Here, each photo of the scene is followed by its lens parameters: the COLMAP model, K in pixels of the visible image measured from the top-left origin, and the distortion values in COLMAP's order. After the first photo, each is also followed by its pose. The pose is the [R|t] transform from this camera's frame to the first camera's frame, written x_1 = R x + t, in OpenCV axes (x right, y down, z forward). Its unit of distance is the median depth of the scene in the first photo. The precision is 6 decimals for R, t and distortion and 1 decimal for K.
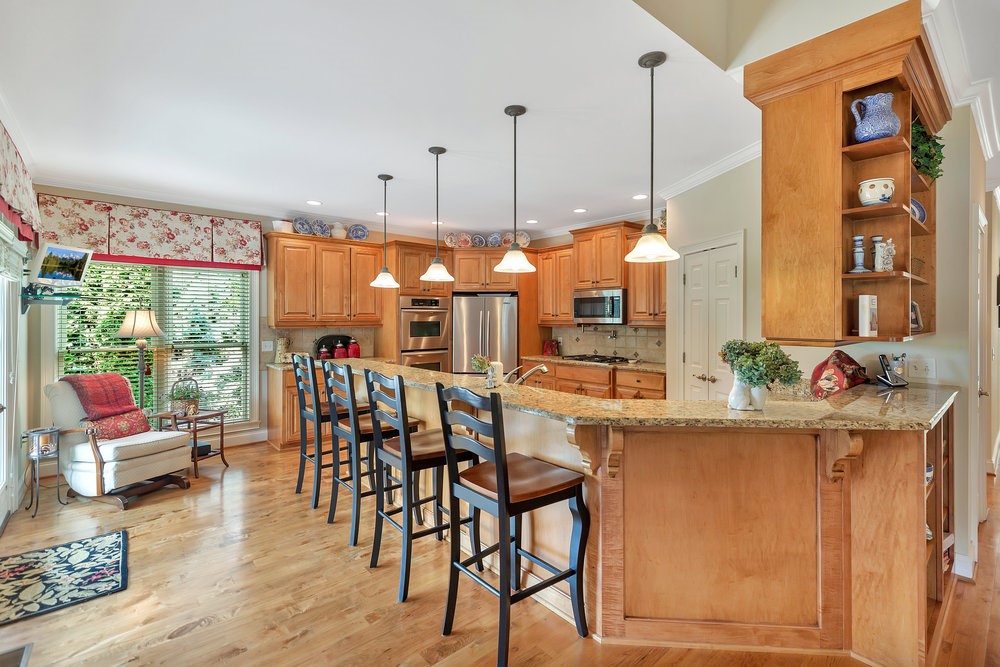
lens RADIAL K [[454.3, 0, 517.5], [0, 454.3, 328.6], [0, 0, 1]] dist [-0.001764, -0.000338]
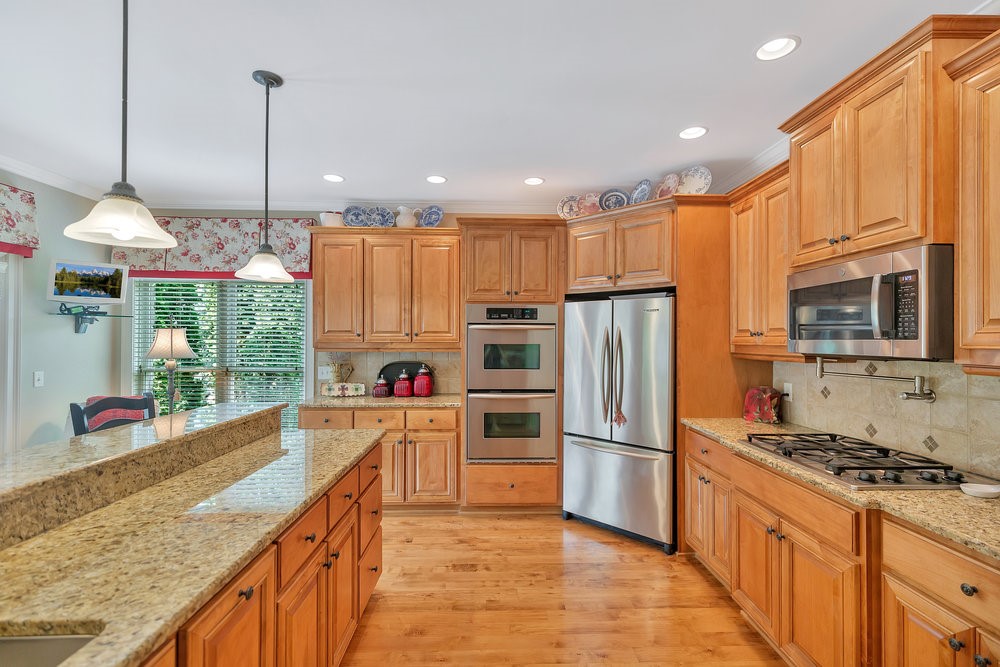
lens RADIAL K [[460.0, 0, 501.5], [0, 460.0, 338.0], [0, 0, 1]] dist [0.000079, -0.000154]
pose [[0.759192, 0.002525, -0.650861, 0.212065], [-0.020396, 0.999594, -0.019913, -0.012857], [0.650547, 0.028392, 0.758935, 0.575278]]
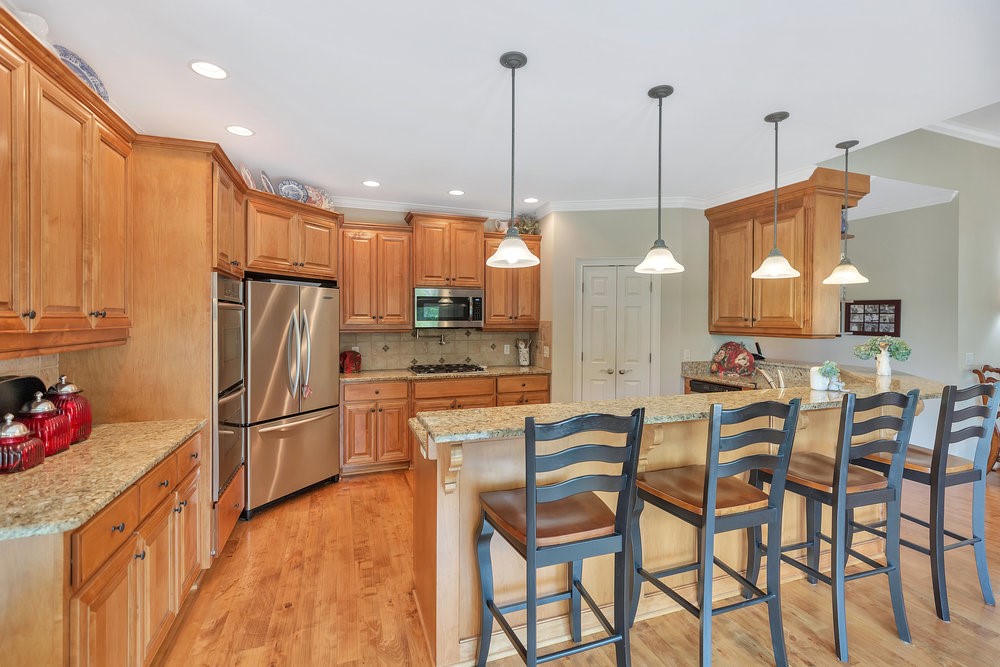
lens RADIAL K [[456.5, 0, 504.5], [0, 456.5, 322.4], [0, 0, 1]] dist [0.065005, -0.000054]
pose [[0.369135, -0.001584, 0.929375, -0.621015], [0.018827, 0.999806, -0.005774, -0.014572], [-0.929185, 0.019628, 0.369093, 0.605738]]
